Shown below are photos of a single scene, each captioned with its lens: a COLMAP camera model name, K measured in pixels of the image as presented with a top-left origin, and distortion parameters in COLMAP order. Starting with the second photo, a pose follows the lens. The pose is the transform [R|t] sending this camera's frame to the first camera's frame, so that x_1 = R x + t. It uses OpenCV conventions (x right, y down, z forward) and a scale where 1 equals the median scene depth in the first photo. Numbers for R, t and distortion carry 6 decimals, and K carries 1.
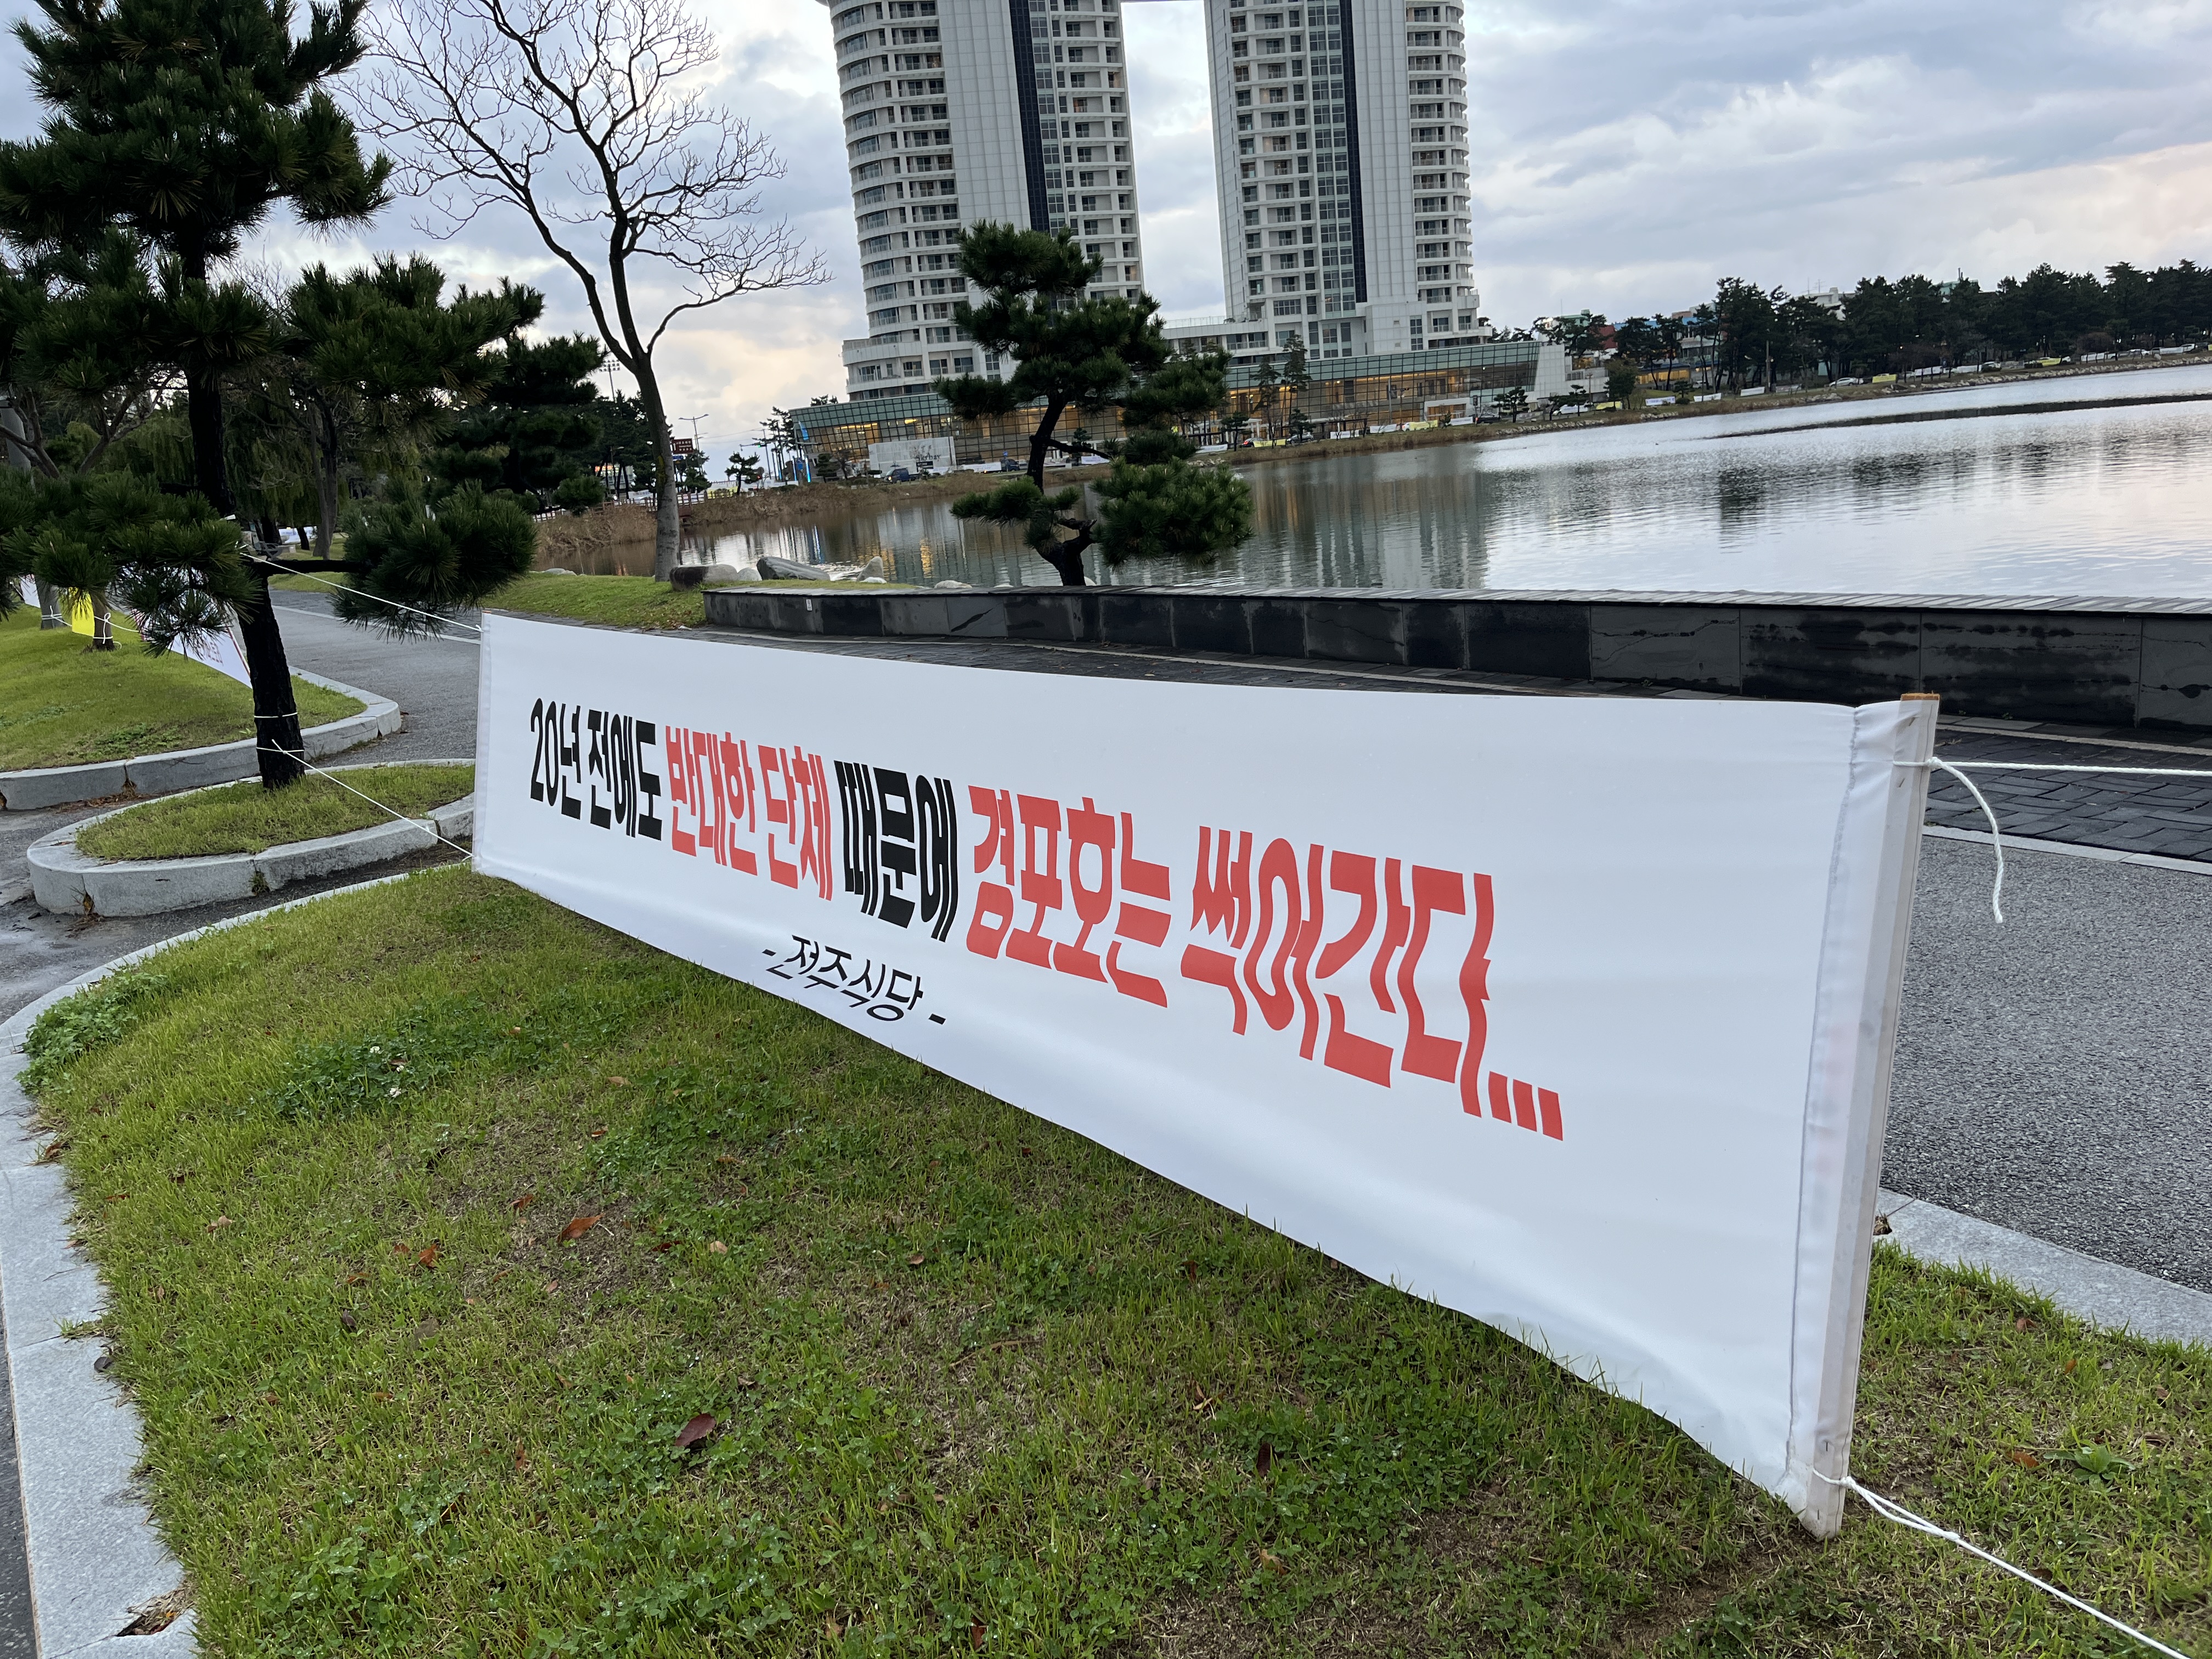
lens RADIAL K [[1628.1, 0, 1091.3], [0, 1628.1, 840.3], [0, 0, 1]] dist [0.034121, -0.027301]
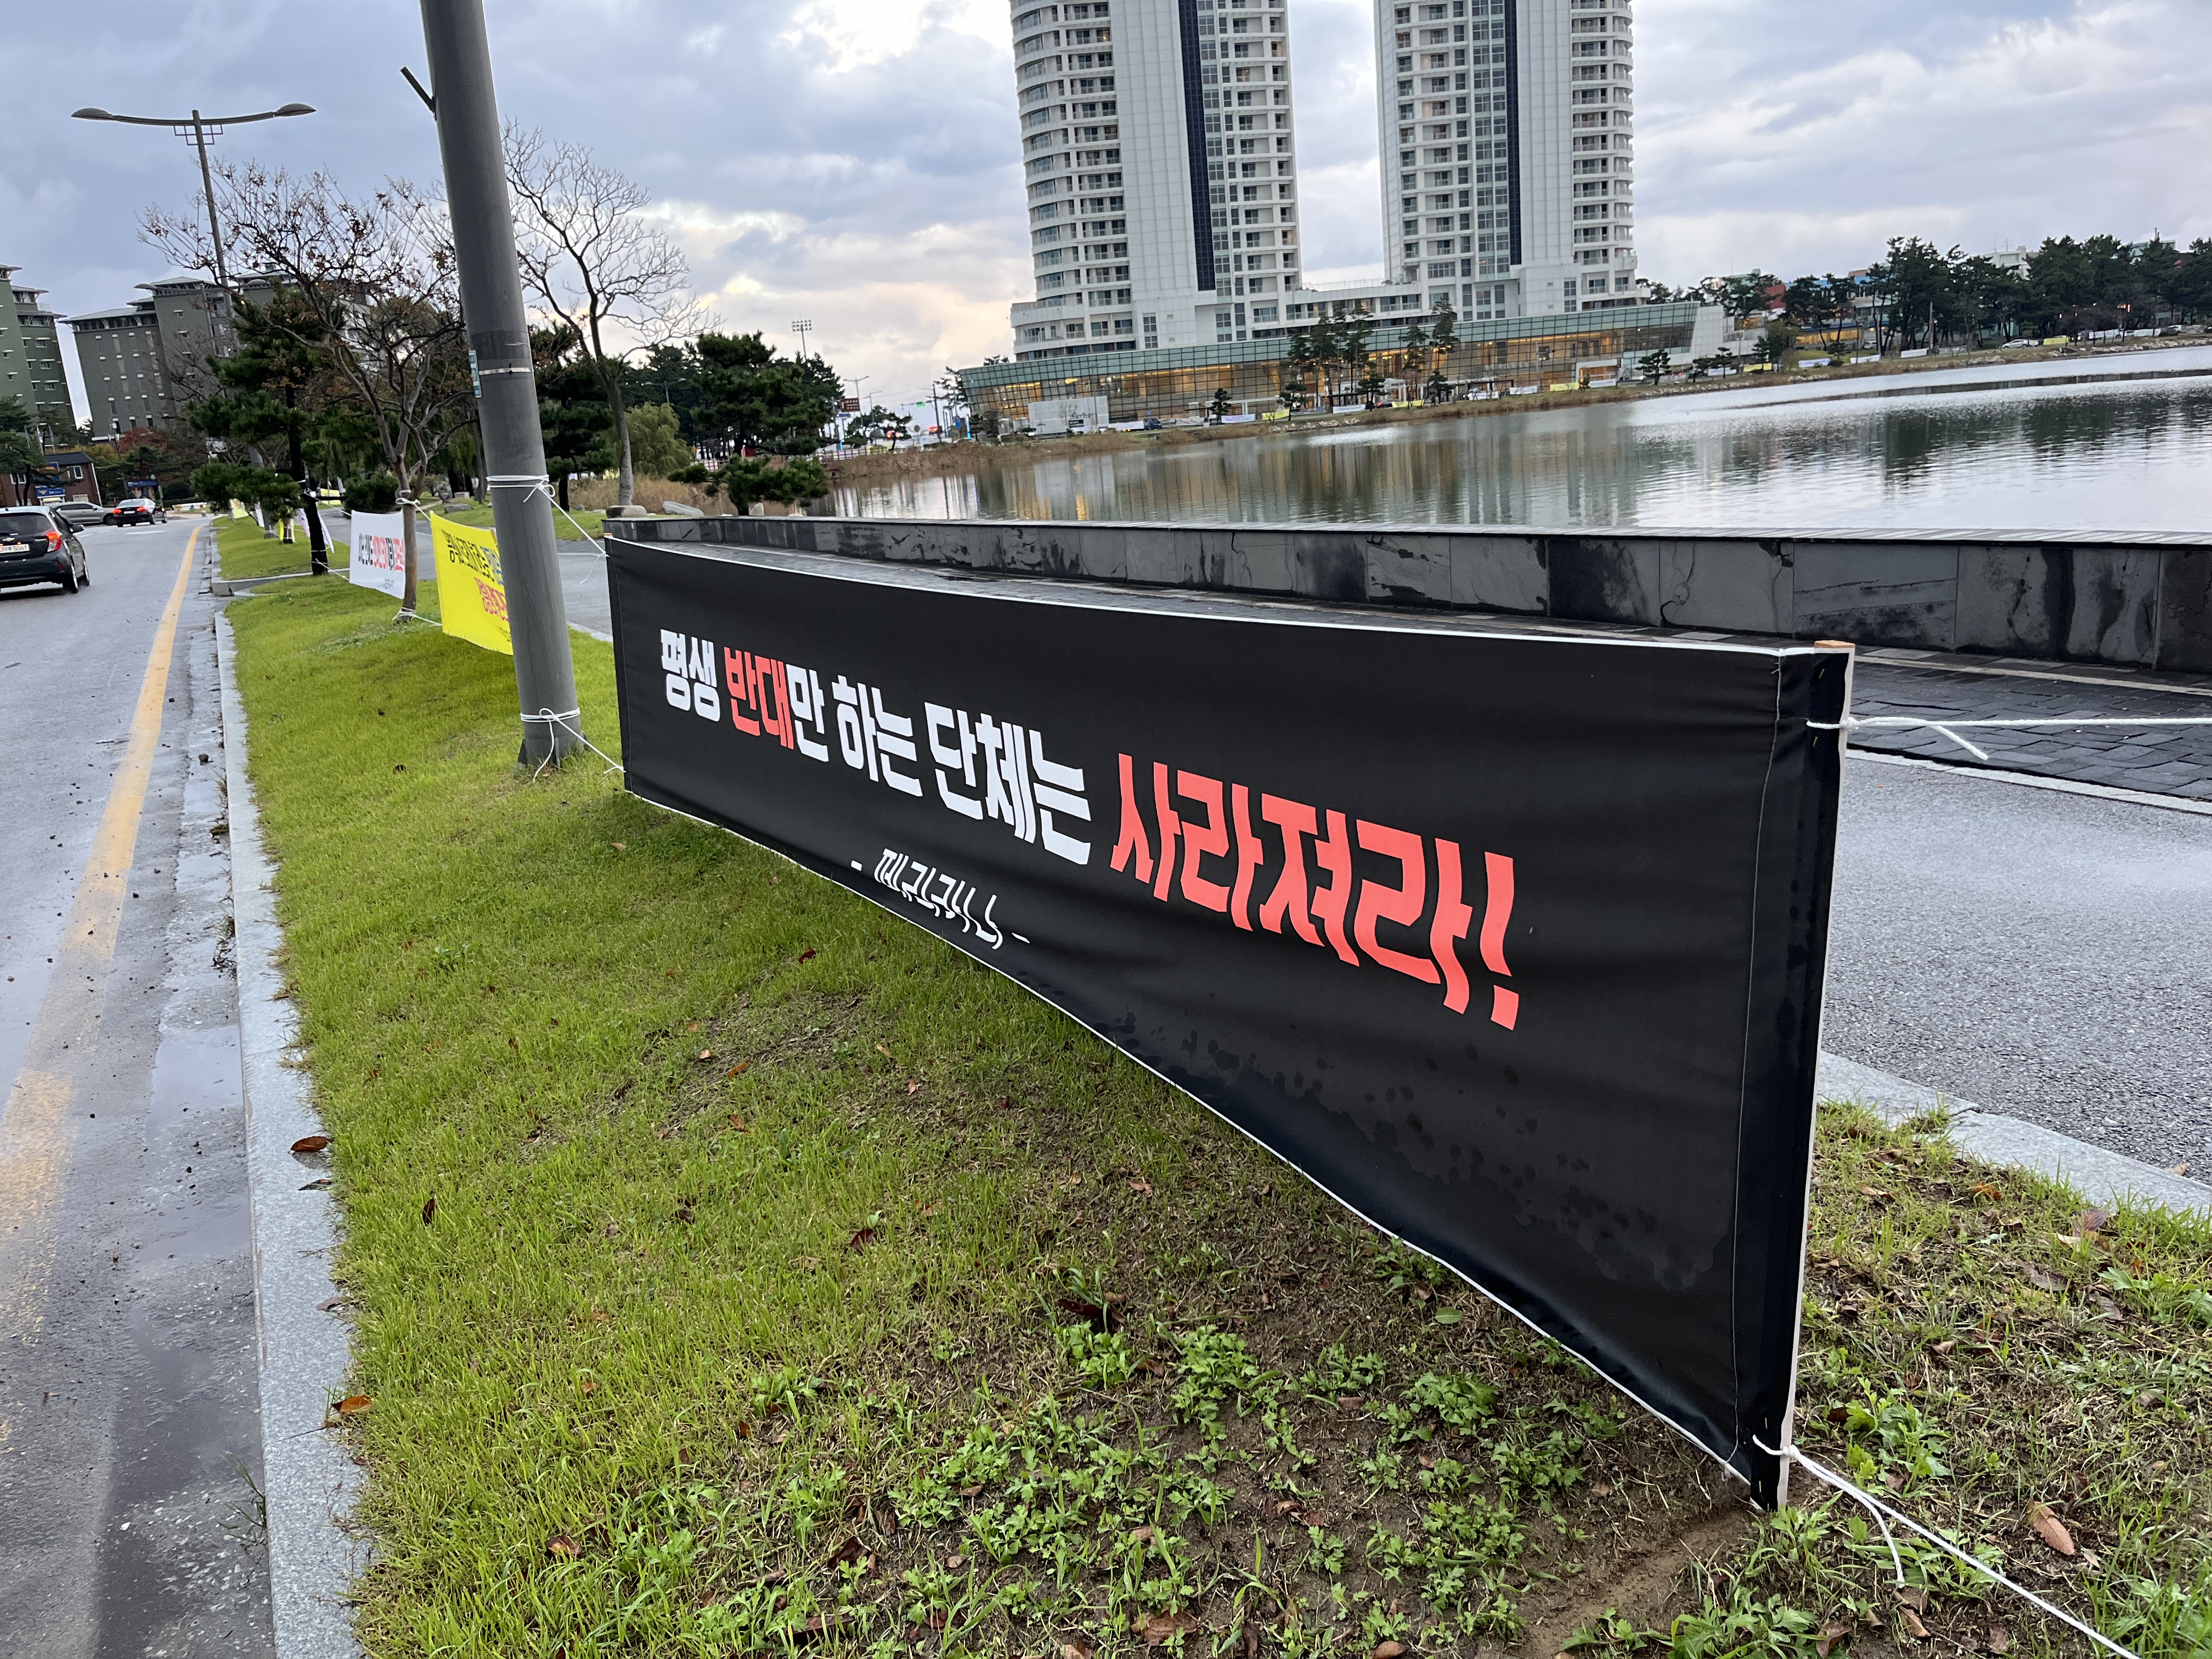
lens RADIAL K [[1628.1, 0, 1102.7], [0, 1628.1, 834.3], [0, 0, 1]] dist [0.034121, -0.027301]
pose [[0.993297, 0.035230, -0.110091, 0.035216], [-0.032691, 0.999158, 0.024780, 0.008922], [0.110871, -0.021015, 0.993613, -0.050080]]
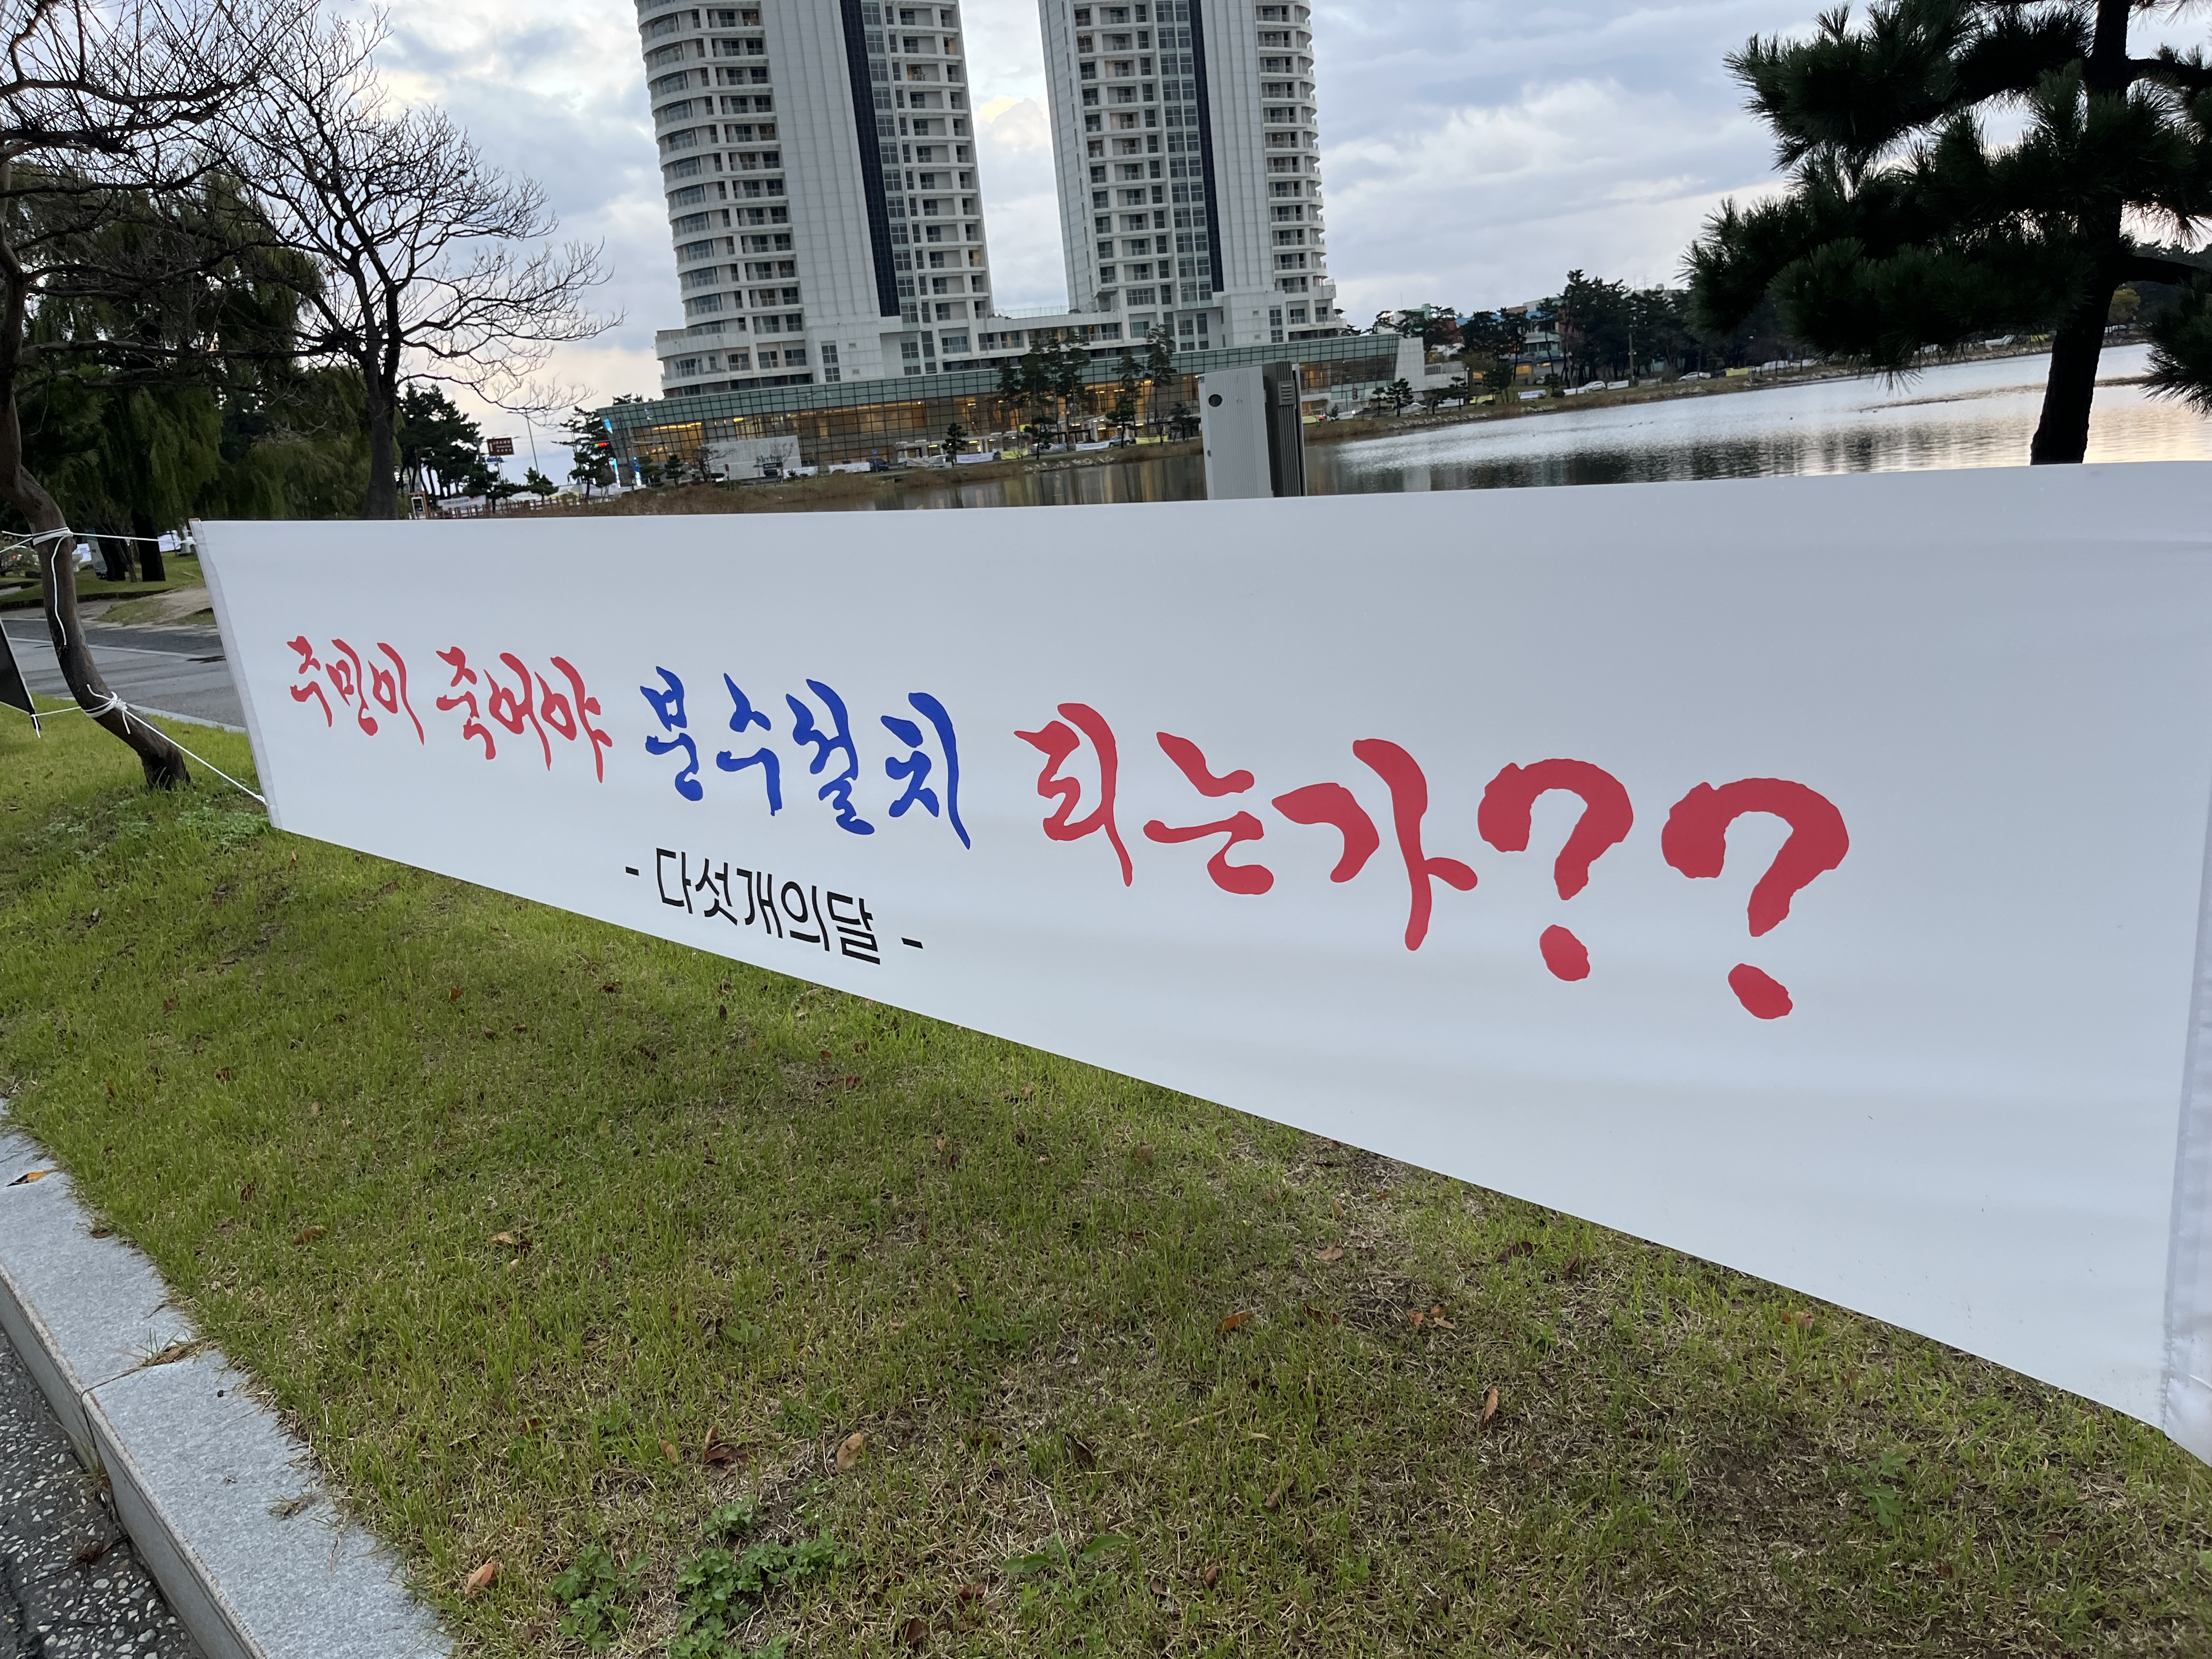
lens RADIAL K [[1628.1, 0, 1089.3], [0, 1628.1, 838.9], [0, 0, 1]] dist [0.034121, -0.027301]
pose [[0.989049, -0.043796, 0.140942, -0.056079], [0.044784, 0.998989, -0.003841, -0.014510], [-0.140632, 0.010111, 0.990010, 0.084817]]
